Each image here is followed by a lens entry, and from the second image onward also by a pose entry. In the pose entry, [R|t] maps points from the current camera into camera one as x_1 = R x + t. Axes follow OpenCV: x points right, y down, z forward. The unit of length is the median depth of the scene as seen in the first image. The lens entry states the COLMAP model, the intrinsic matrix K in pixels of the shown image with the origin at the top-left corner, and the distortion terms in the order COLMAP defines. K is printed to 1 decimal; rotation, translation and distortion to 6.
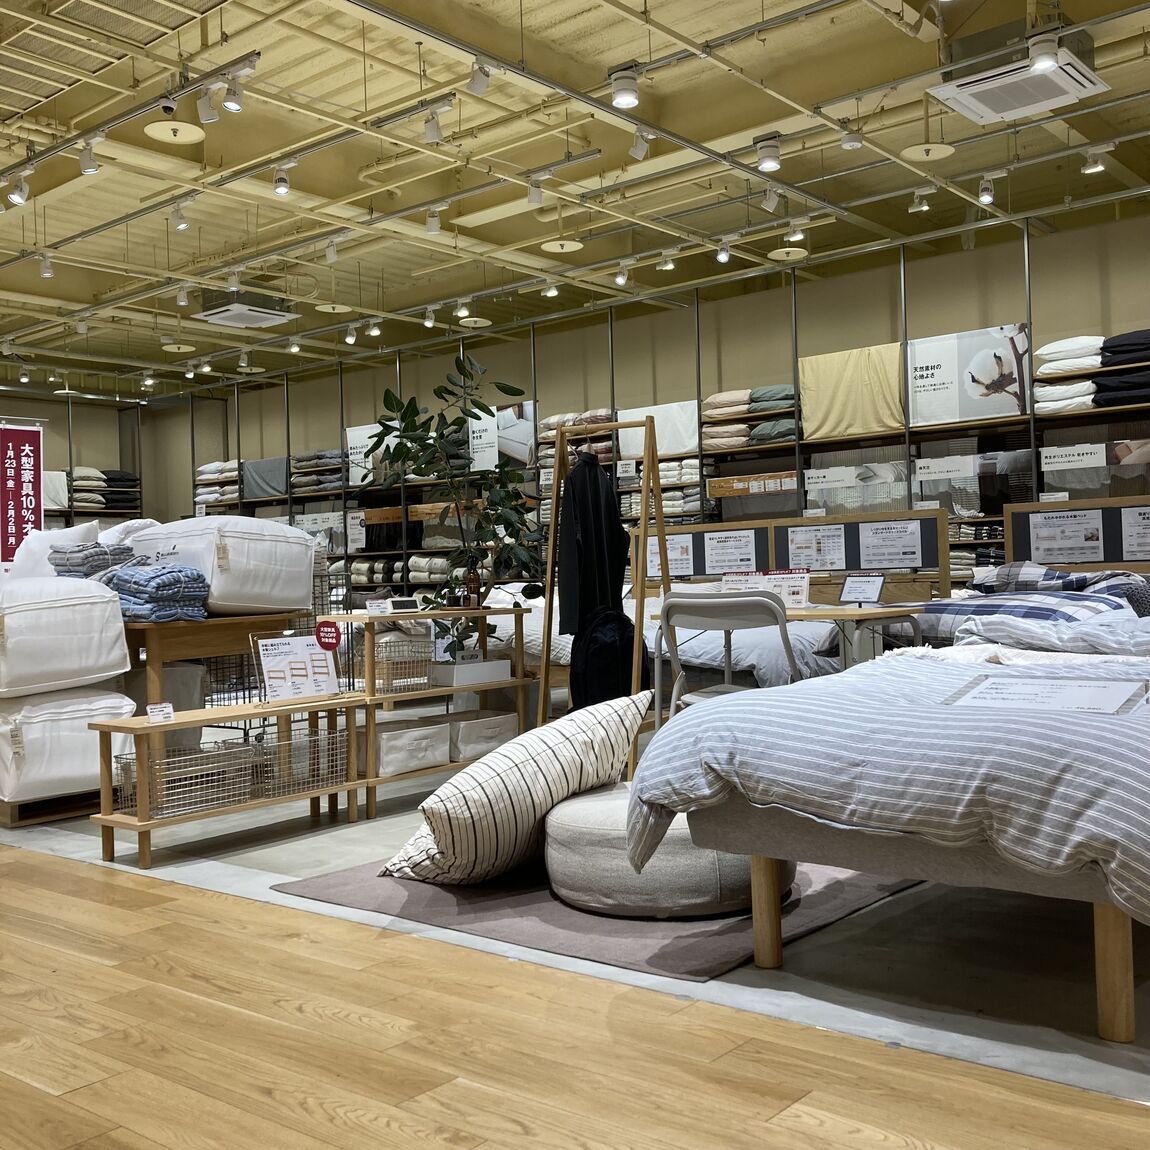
lens RADIAL K [[1265.8, 0, 593.9], [0, 1265.8, 575.8], [0, 0, 1]] dist [0.175780, -0.835167]
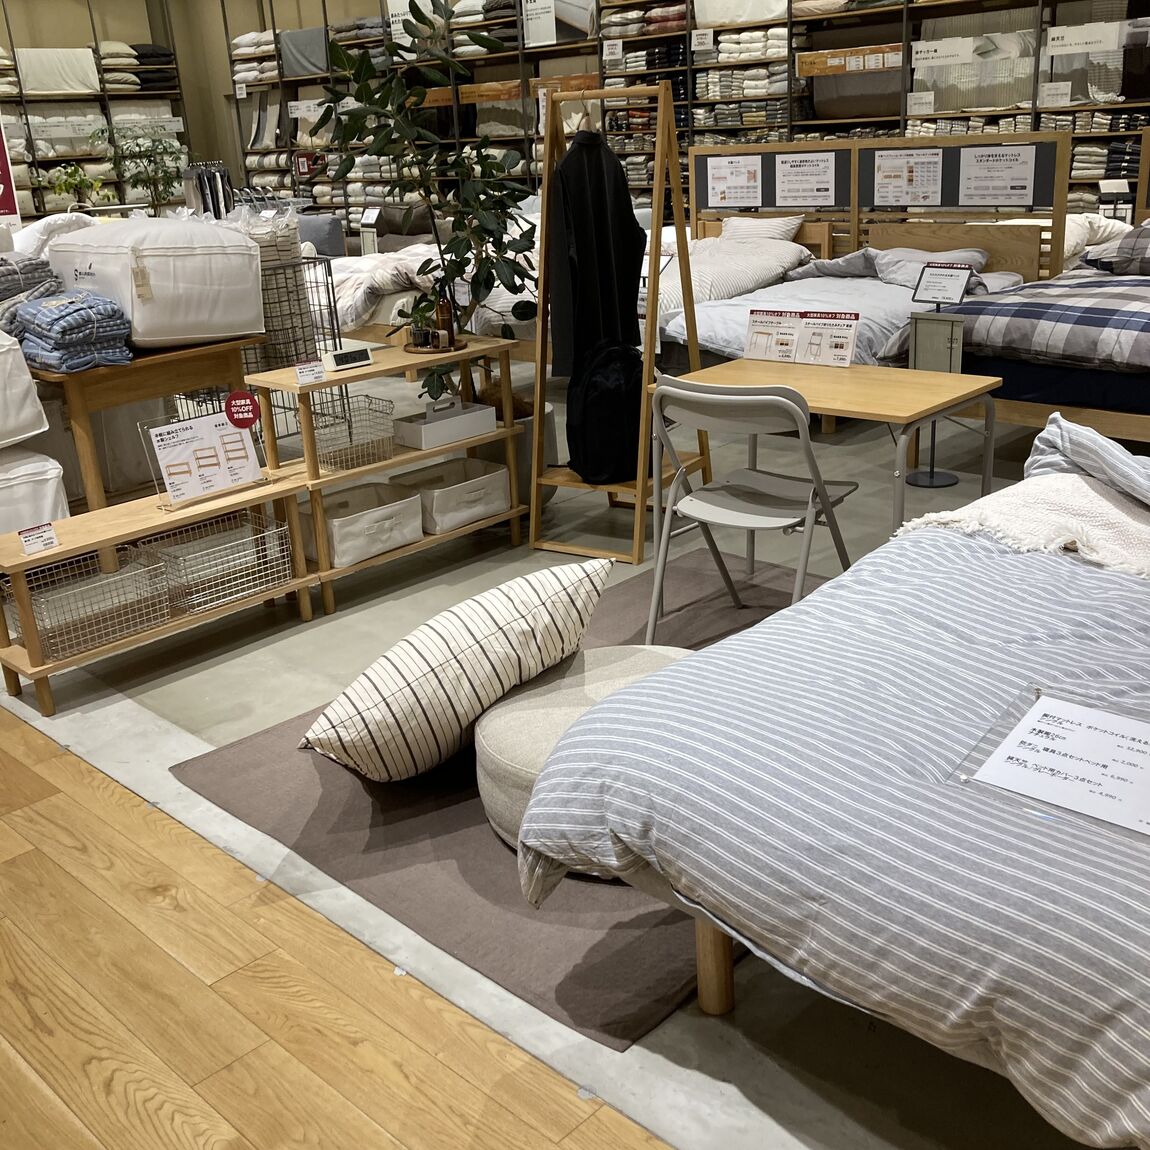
lens RADIAL K [[1259.3, 0, 581.3], [0, 1259.3, 589.5], [0, 0, 1]] dist [0.057434, -0.147128]
pose [[0.995924, 0.008792, -0.089771, 0.036722], [0.023502, 0.935569, 0.352360, -0.062025], [0.087085, -0.353034, 0.931549, 0.108984]]
